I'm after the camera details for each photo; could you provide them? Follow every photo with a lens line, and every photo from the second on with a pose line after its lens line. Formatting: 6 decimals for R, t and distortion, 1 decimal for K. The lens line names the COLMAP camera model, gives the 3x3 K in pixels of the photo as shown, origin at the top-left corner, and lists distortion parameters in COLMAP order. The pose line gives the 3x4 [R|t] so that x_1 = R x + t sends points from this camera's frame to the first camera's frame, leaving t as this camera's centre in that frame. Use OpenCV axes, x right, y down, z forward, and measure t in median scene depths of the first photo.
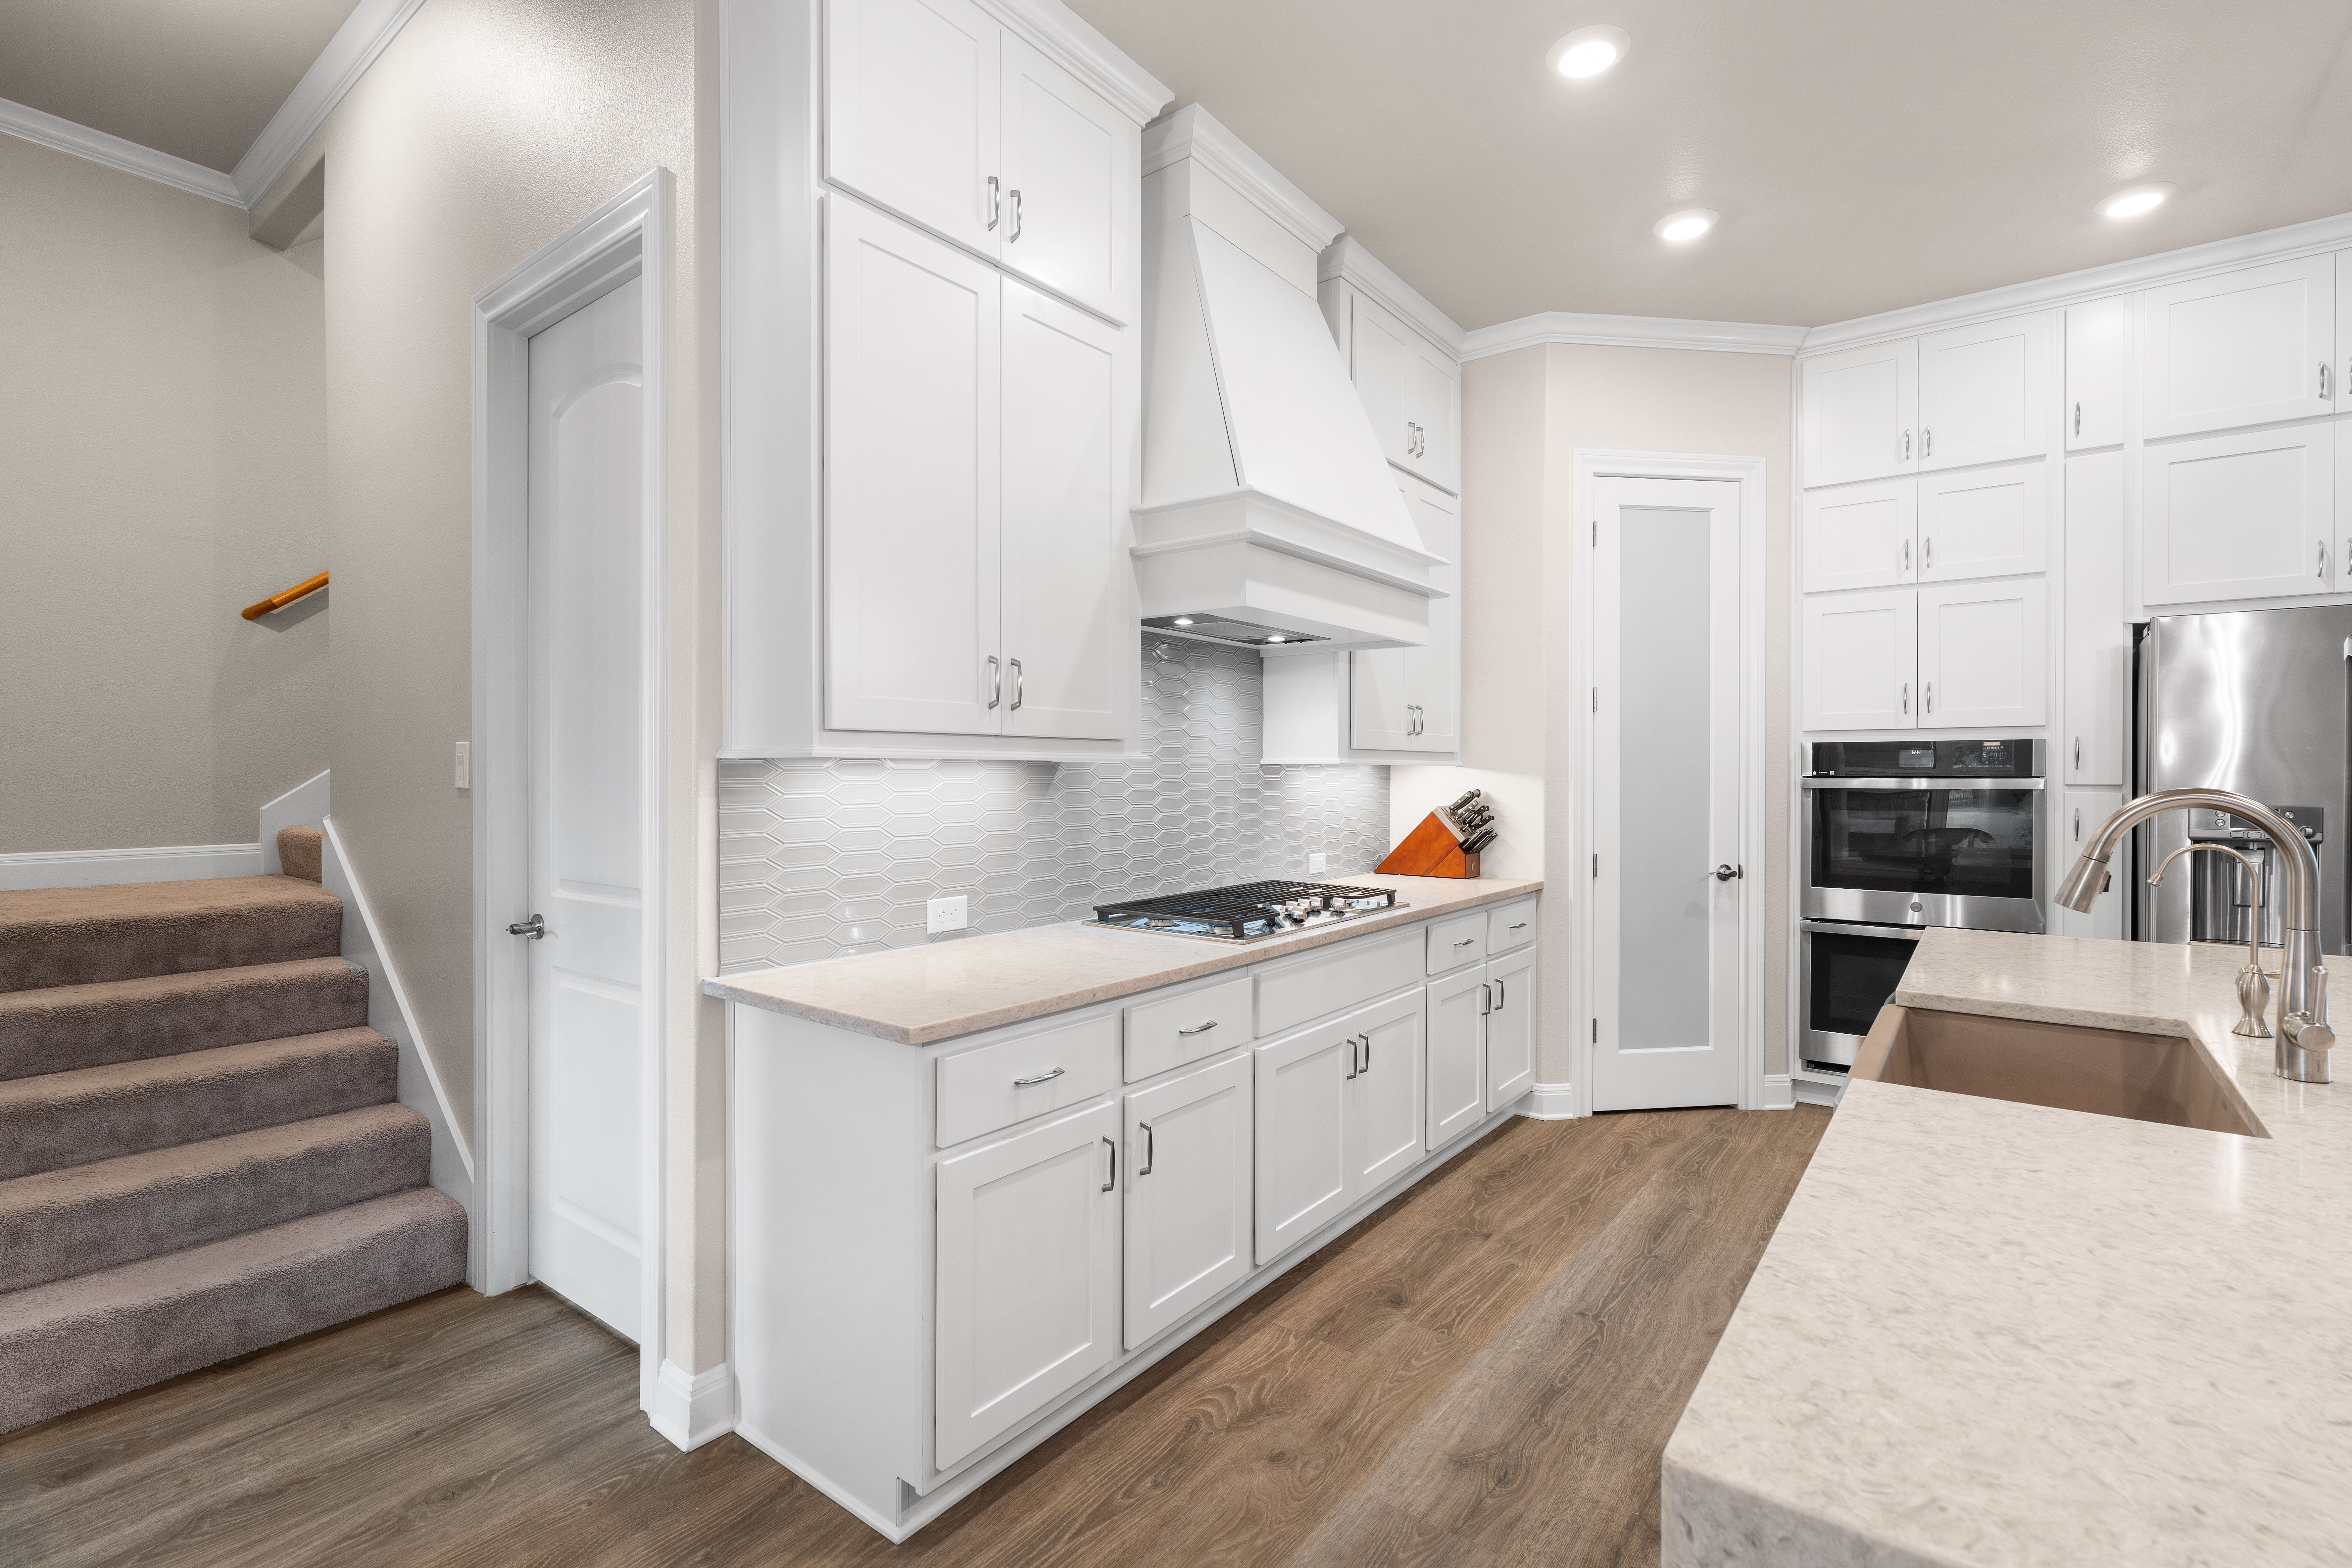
lens RADIAL K [[1077.9, 0, 1177.3], [0, 1077.9, 764.2], [0, 0, 1]] dist [-0.004091, -0.000211]
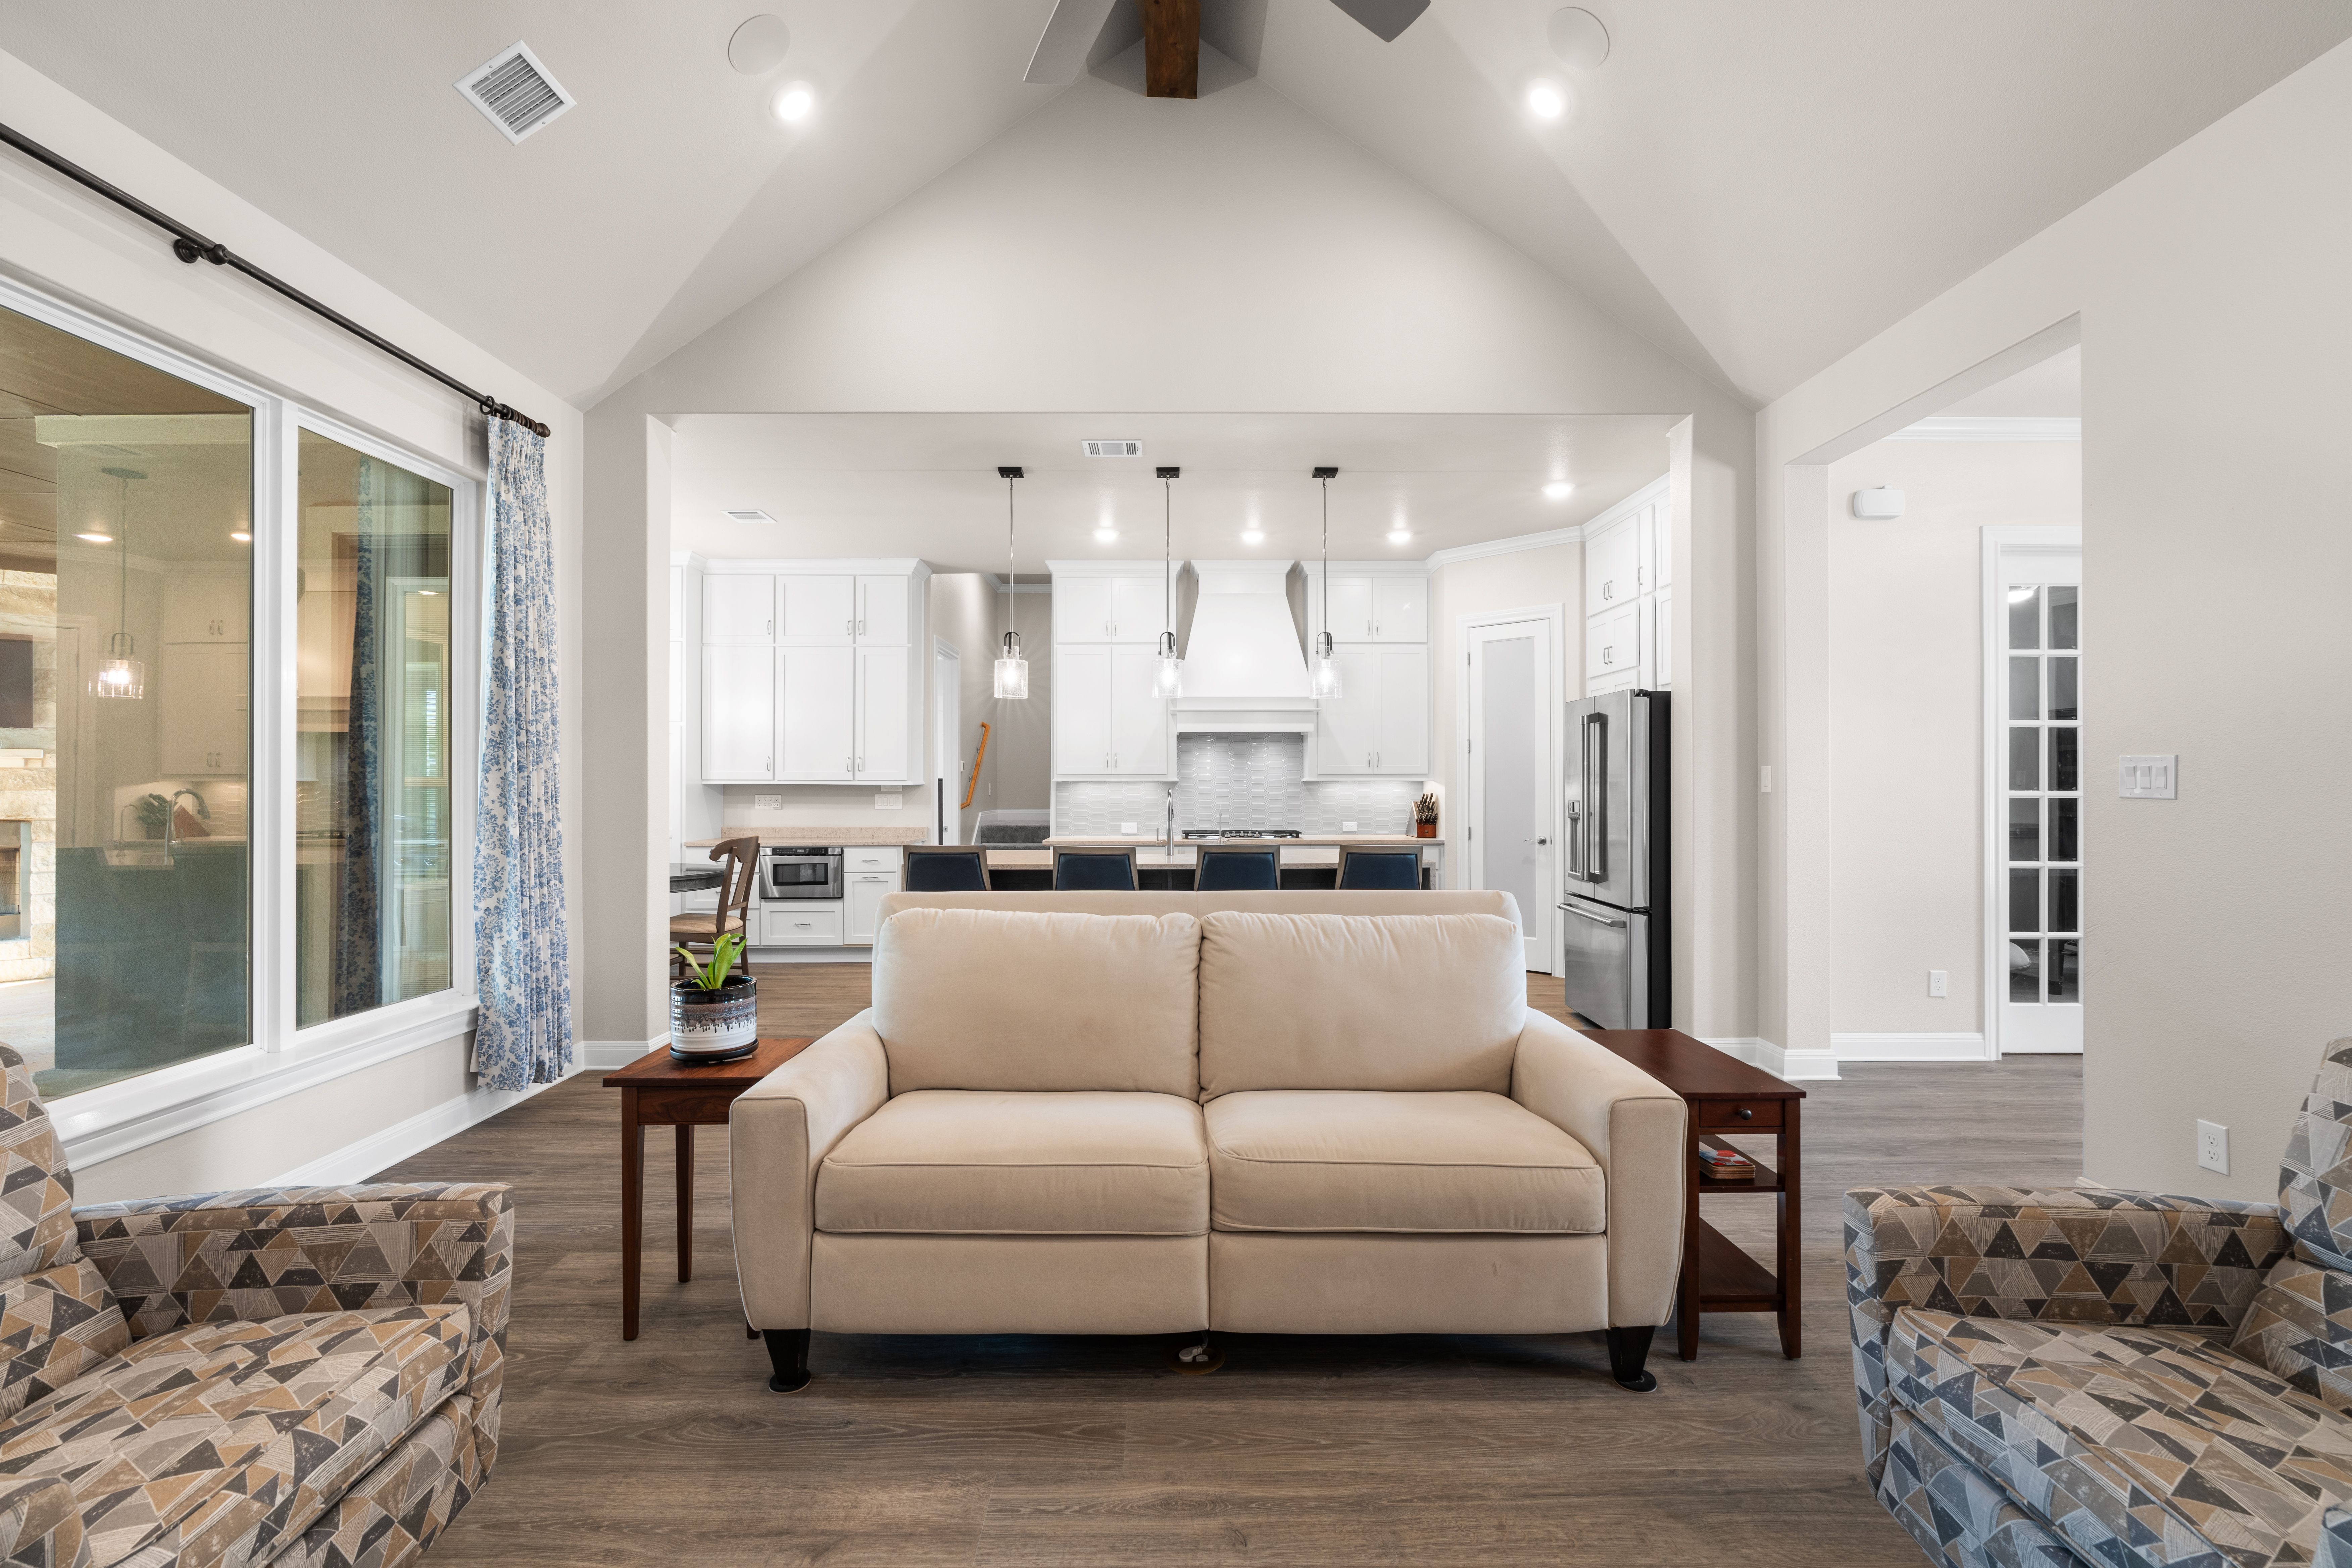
lens RADIAL K [[1054.5, 0, 1175.7], [0, 1054.5, 778.0], [0, 0, 1]] dist [-0.002852, 0.000983]
pose [[0.611879, -0.006270, -0.790927, 1.921333], [0.006309, 0.999975, -0.003046, -0.001408], [0.790926, -0.003126, 0.611903, -0.680552]]
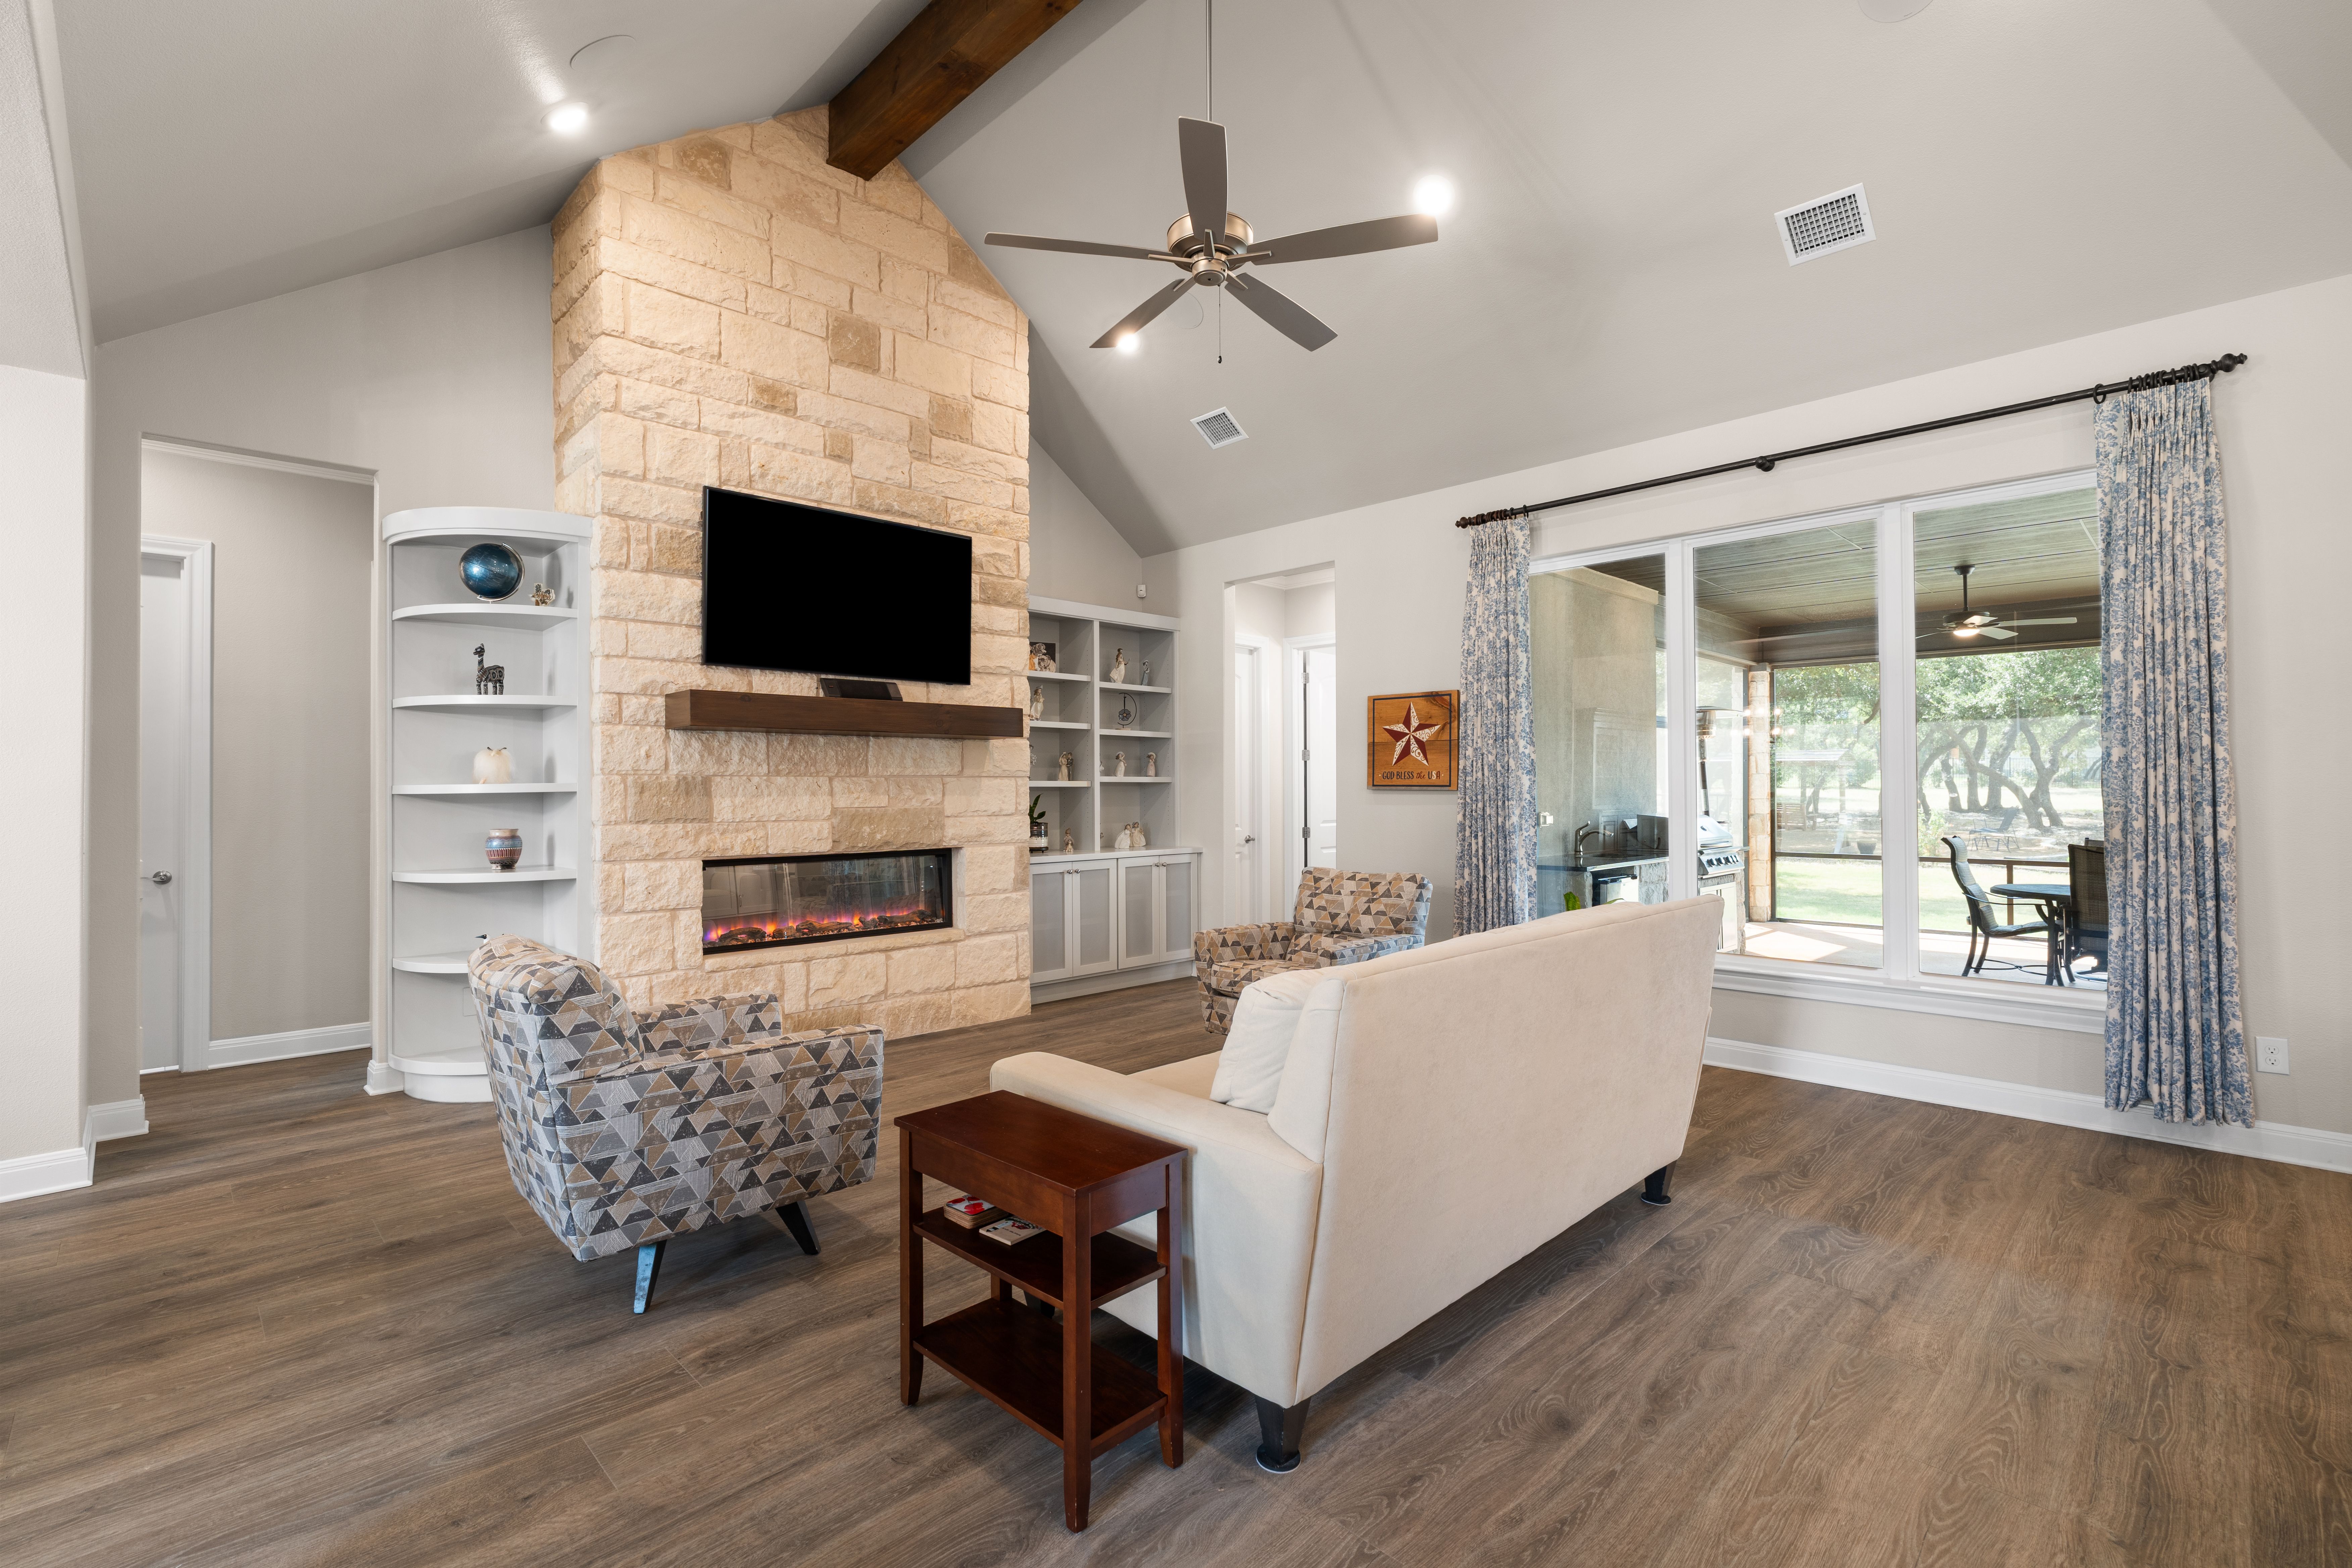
lens RADIAL K [[1054.5, 0, 1175.7], [0, 1054.5, 778.0], [0, 0, 1]] dist [-0.002852, 0.000983]
pose [[-0.989606, 0.003336, 0.143768, 1.327120], [0.001165, 0.999884, -0.015178, 0.005637], [-0.143802, -0.014853, -0.989495, 0.772102]]
